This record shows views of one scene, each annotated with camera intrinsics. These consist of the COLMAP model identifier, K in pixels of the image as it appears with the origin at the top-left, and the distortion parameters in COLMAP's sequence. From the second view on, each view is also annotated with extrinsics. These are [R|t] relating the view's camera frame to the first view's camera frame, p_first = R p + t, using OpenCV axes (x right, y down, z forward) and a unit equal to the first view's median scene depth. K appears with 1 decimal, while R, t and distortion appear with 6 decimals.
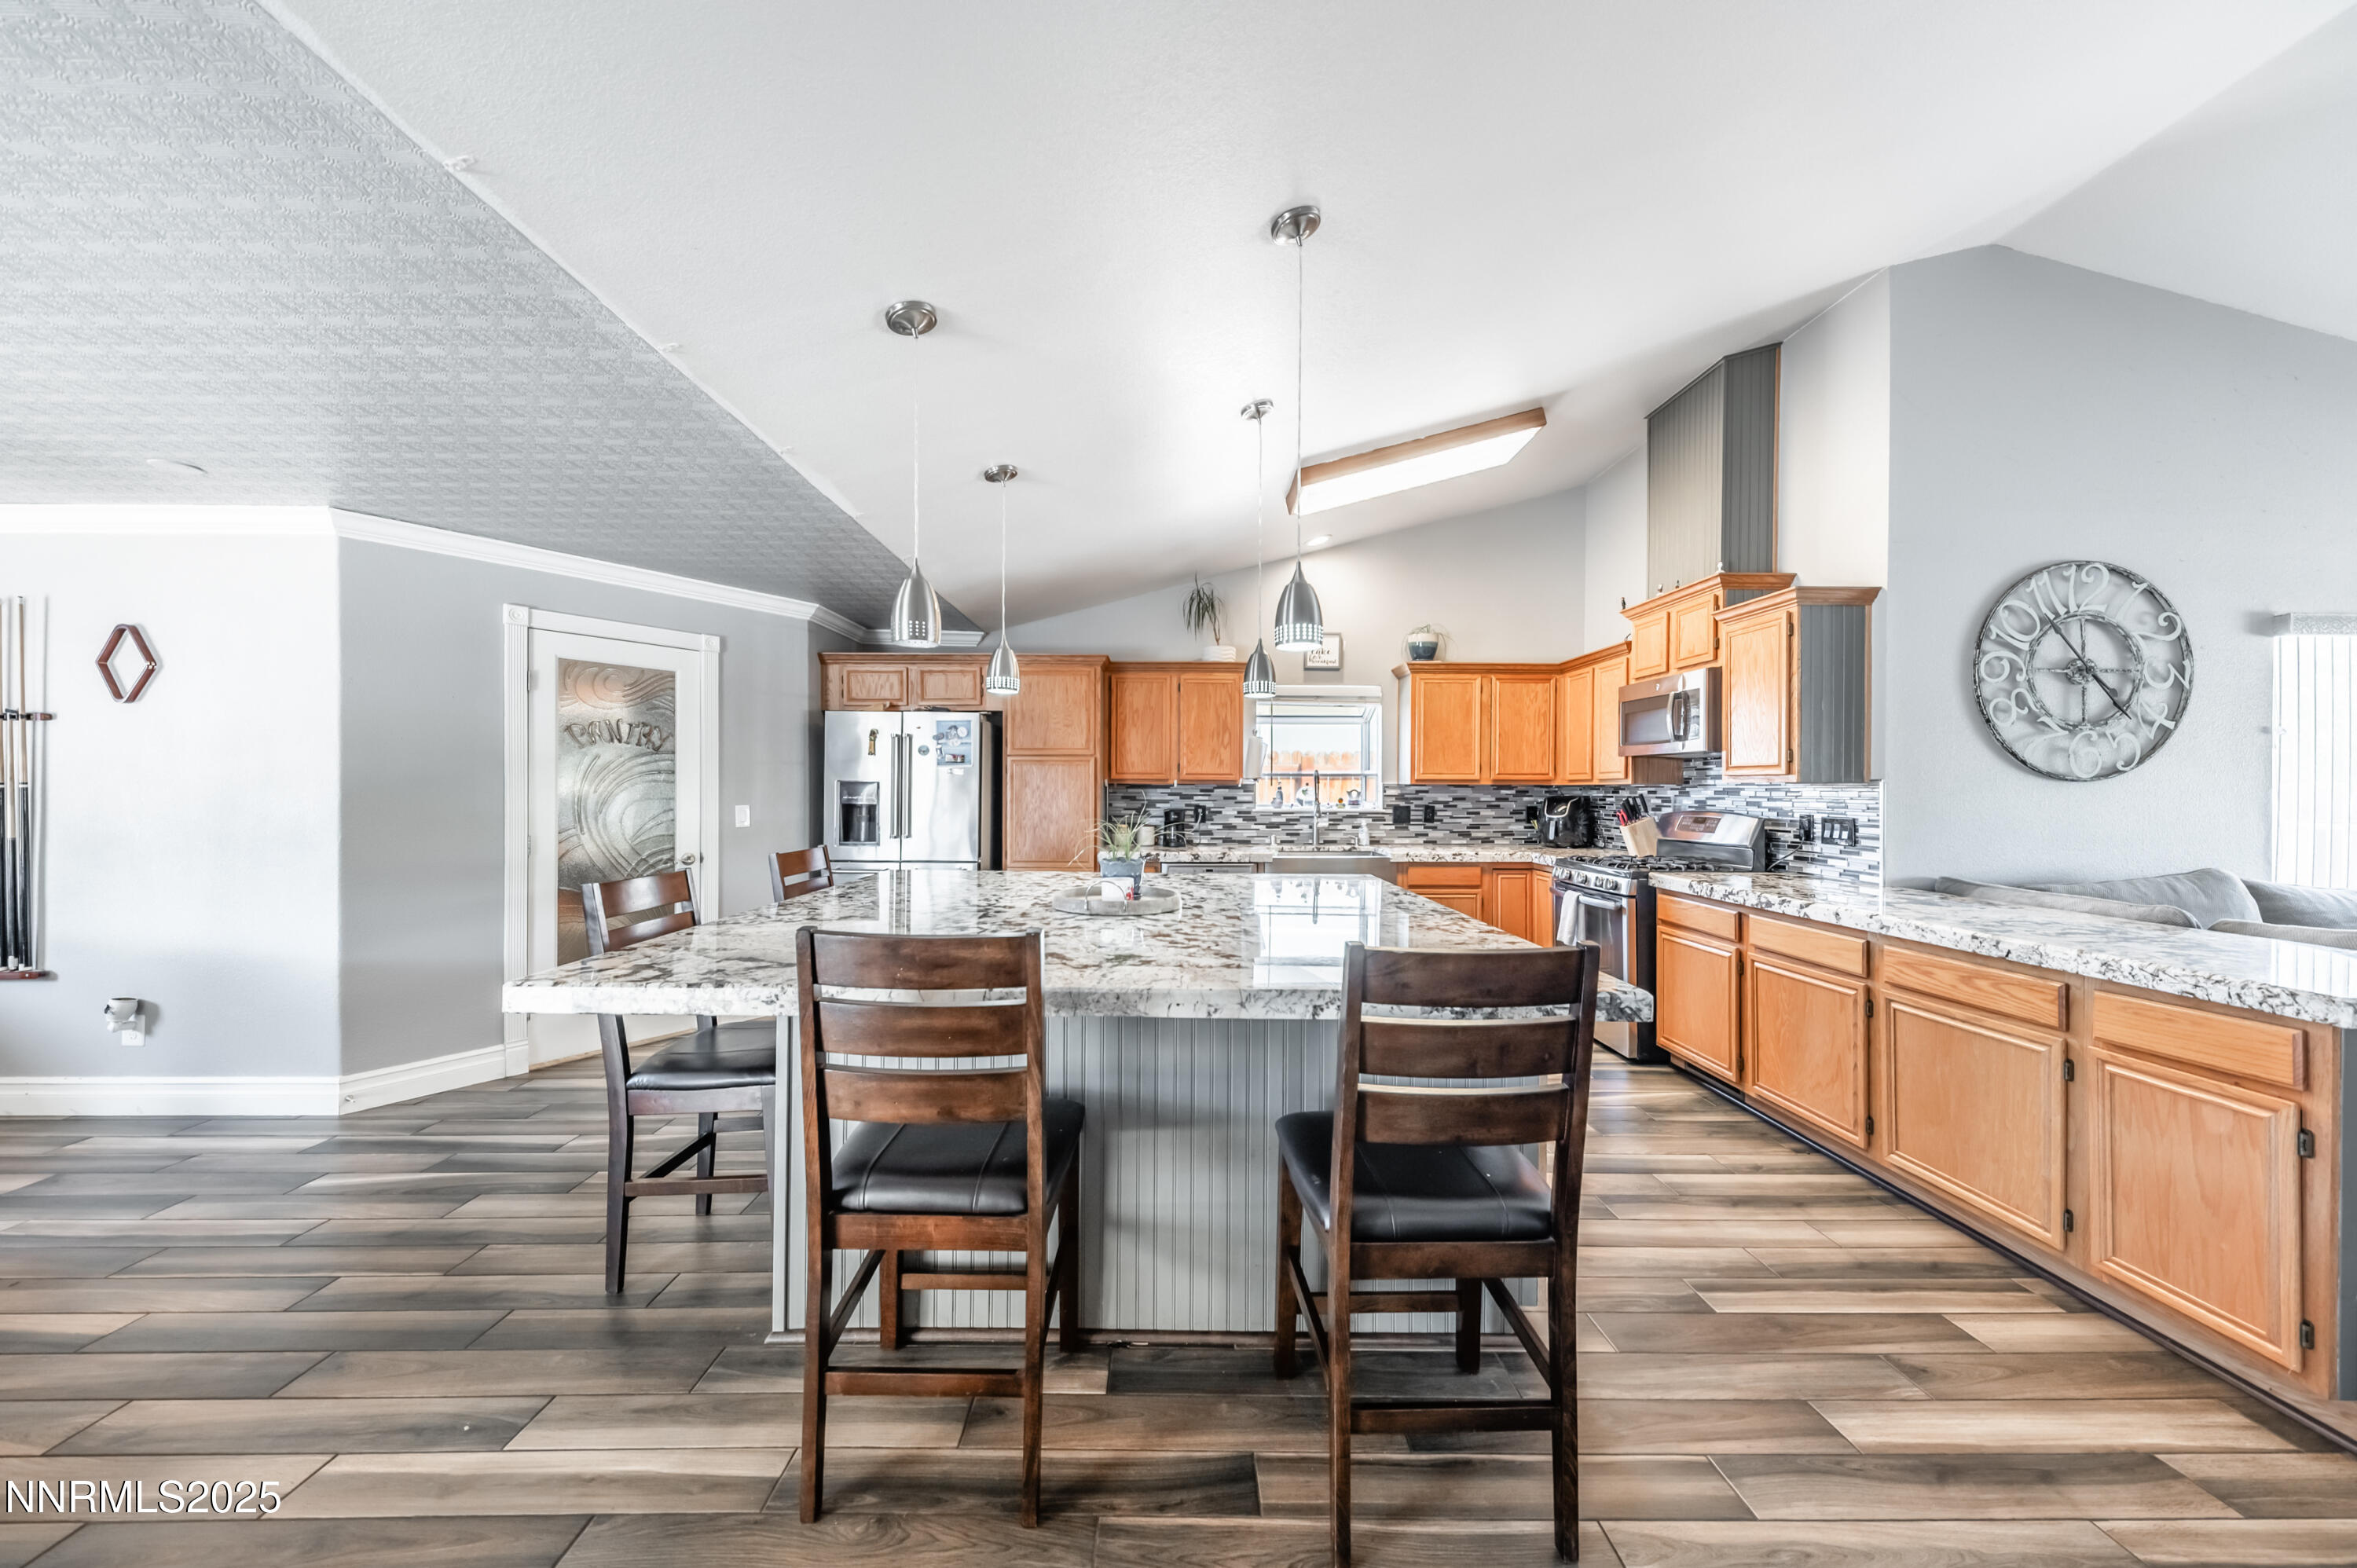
lens RADIAL K [[828.7, 0, 1176.1], [0, 828.7, 787.5], [0, 0, 1]] dist [0.002239, -0.001546]
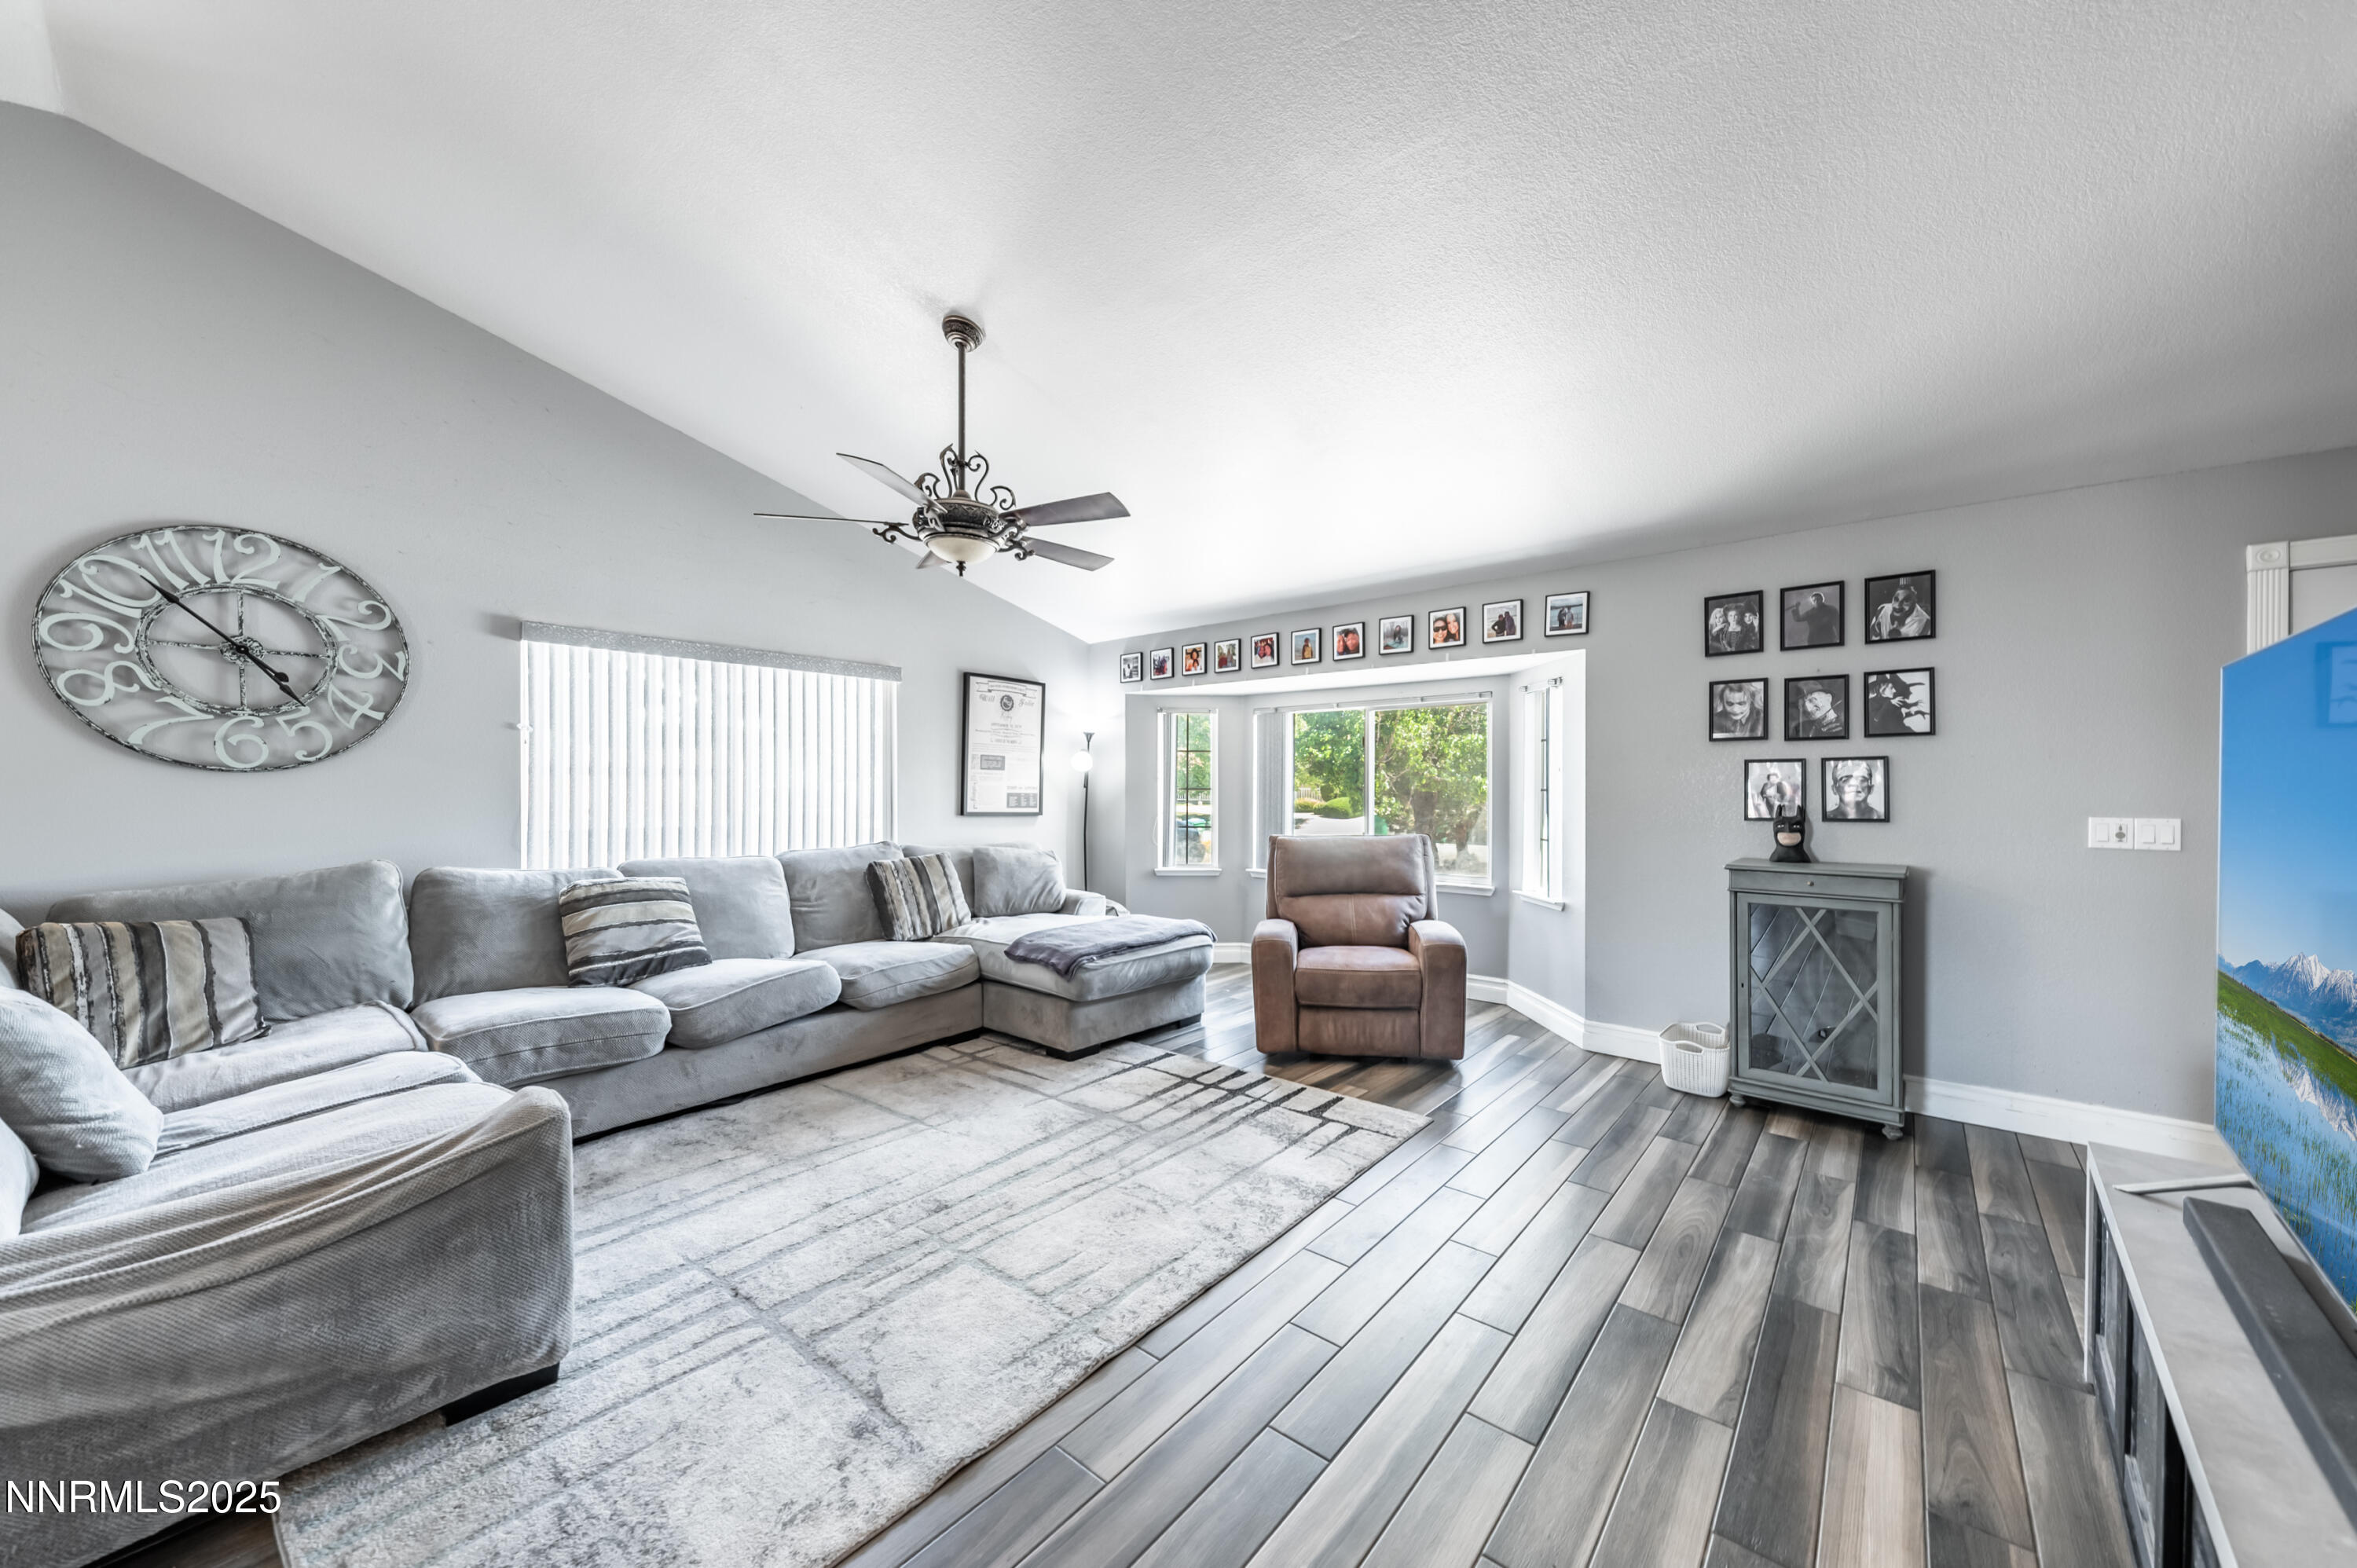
lens RADIAL K [[828.7, 0, 1229.8], [0, 828.7, 794.3], [0, 0, 1]] dist [0.002239, -0.001546]
pose [[0.633585, -0.007323, 0.773639, 0.892088], [-0.001669, 0.999940, 0.010832, 0.004468], [-0.773672, -0.008155, 0.633534, -0.339503]]
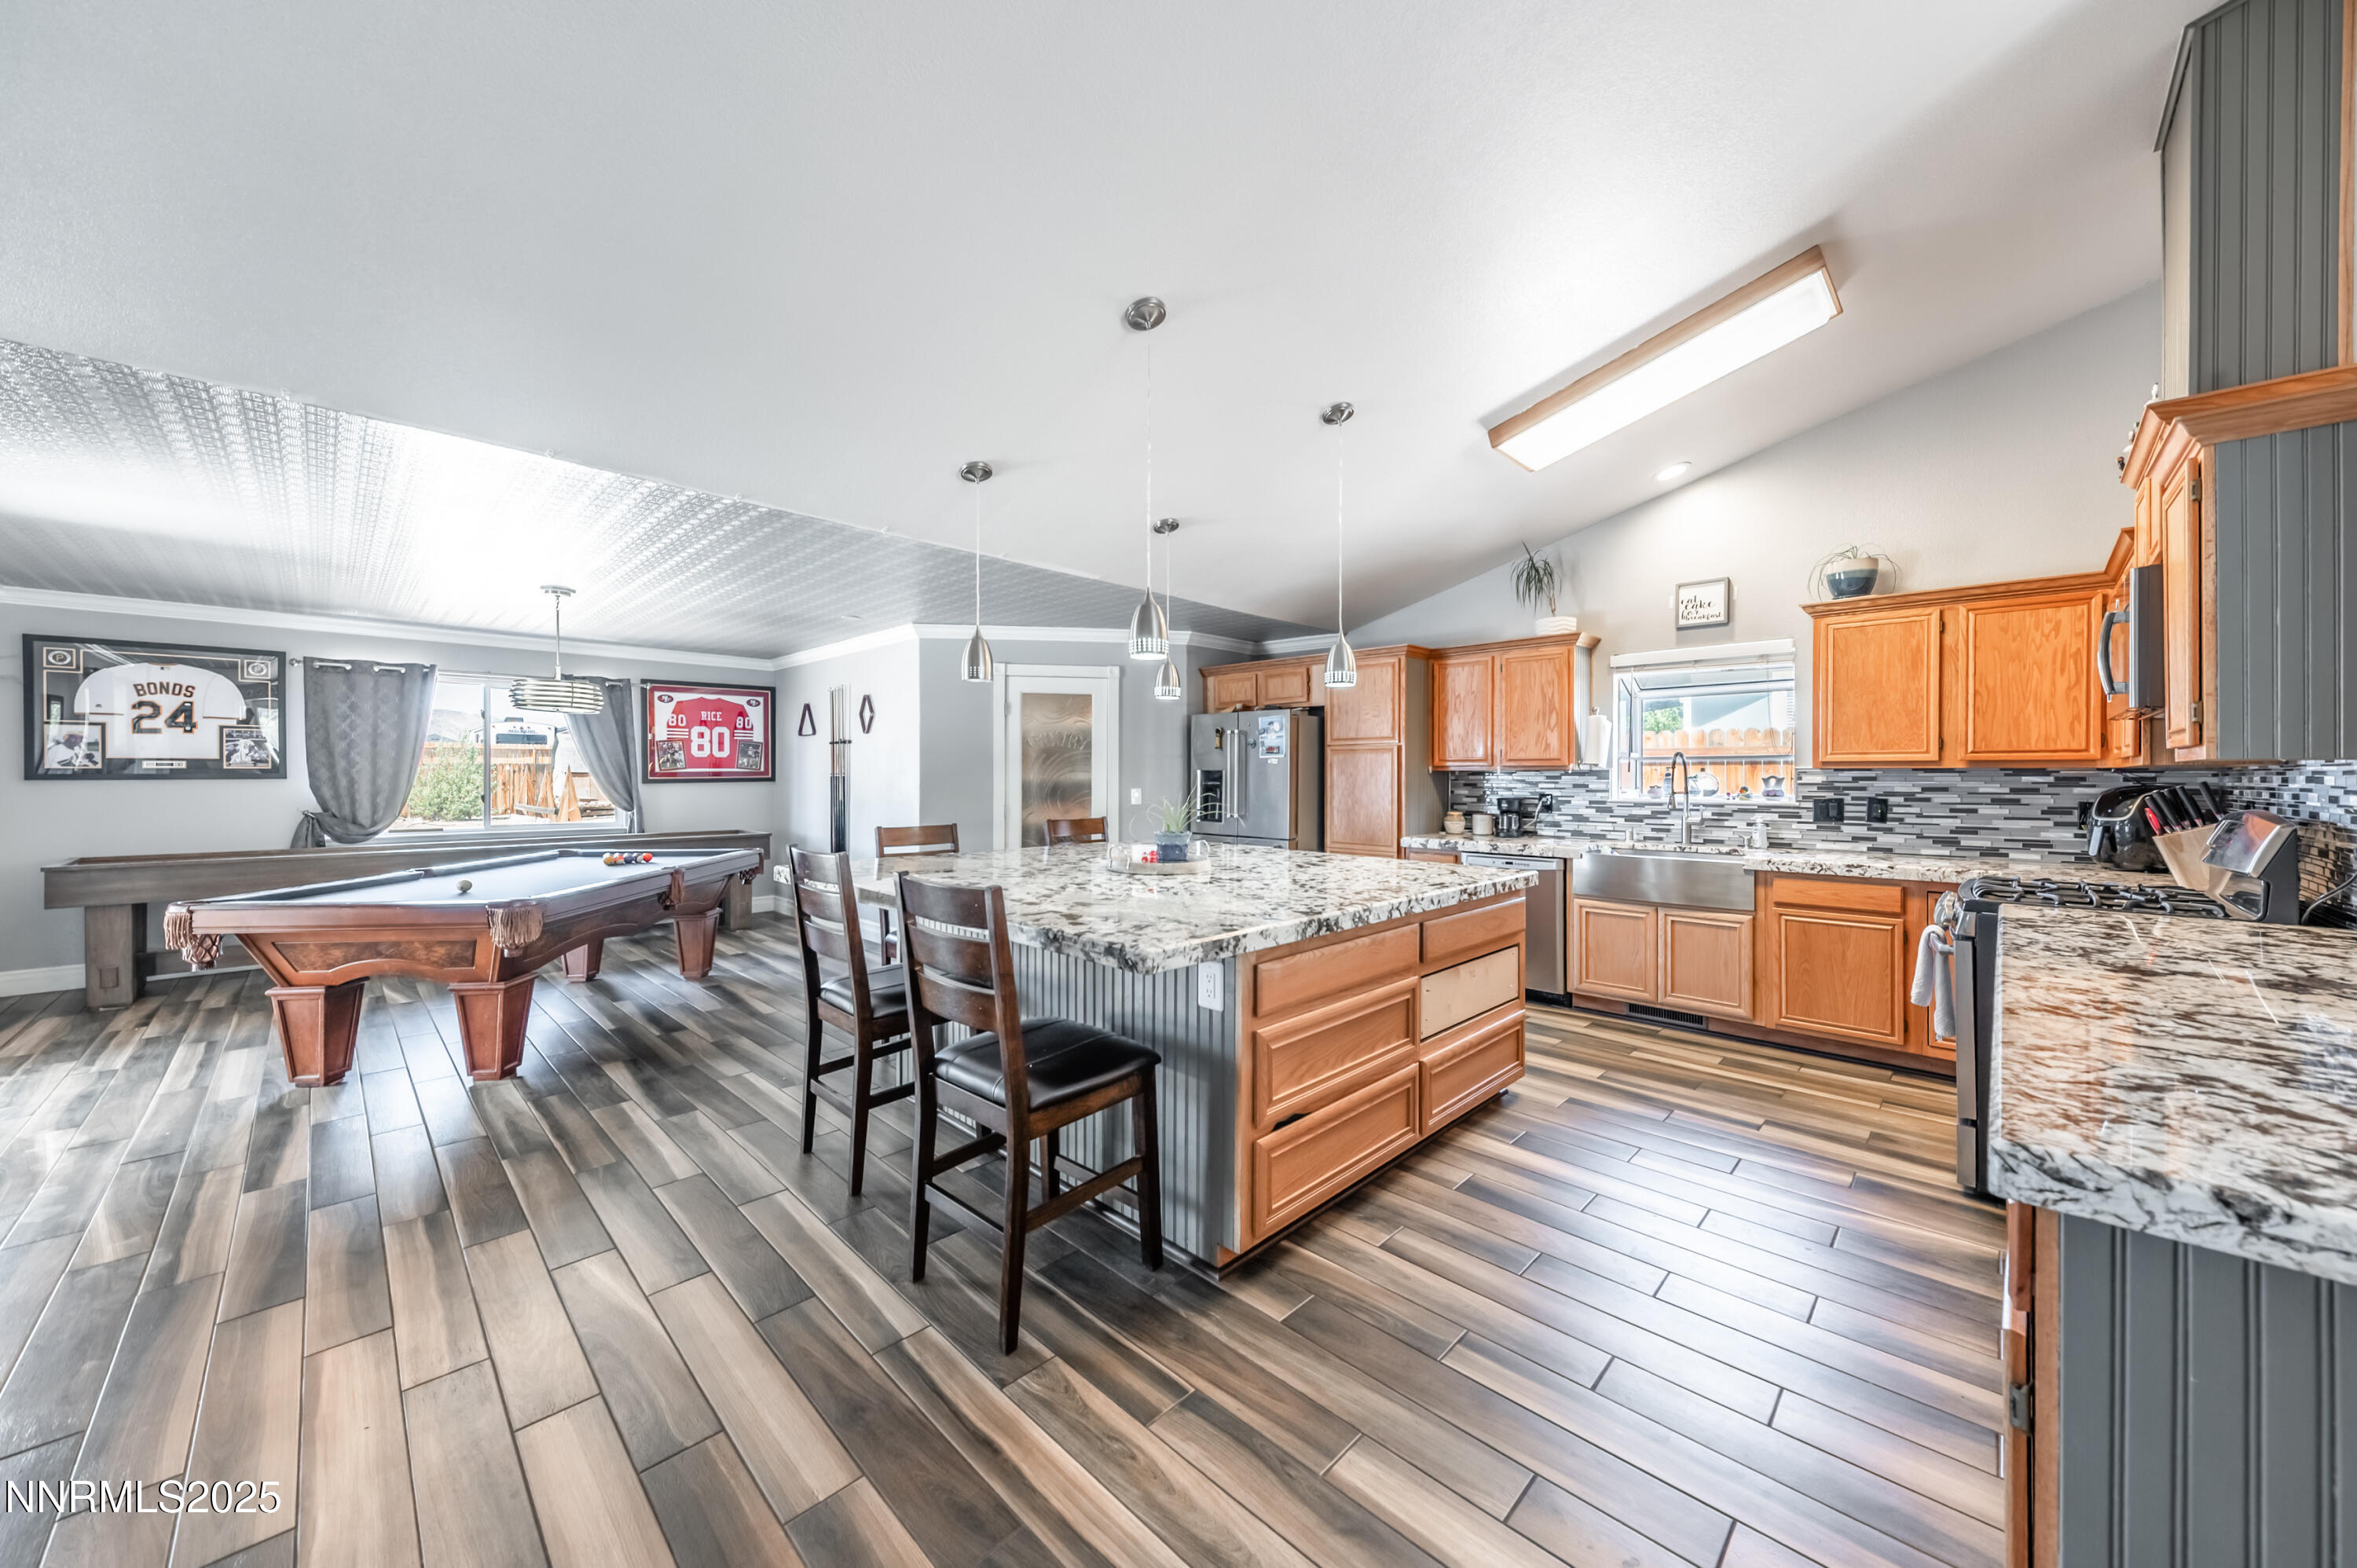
lens RADIAL K [[828.7, 0, 1173.6], [0, 828.7, 782.3], [0, 0, 1]] dist [0.002239, -0.001546]
pose [[0.704612, 0.003963, -0.709582, 0.550161], [0.002249, 0.999967, 0.007818, 0.001499], [0.709590, -0.007105, 0.704579, 0.091342]]
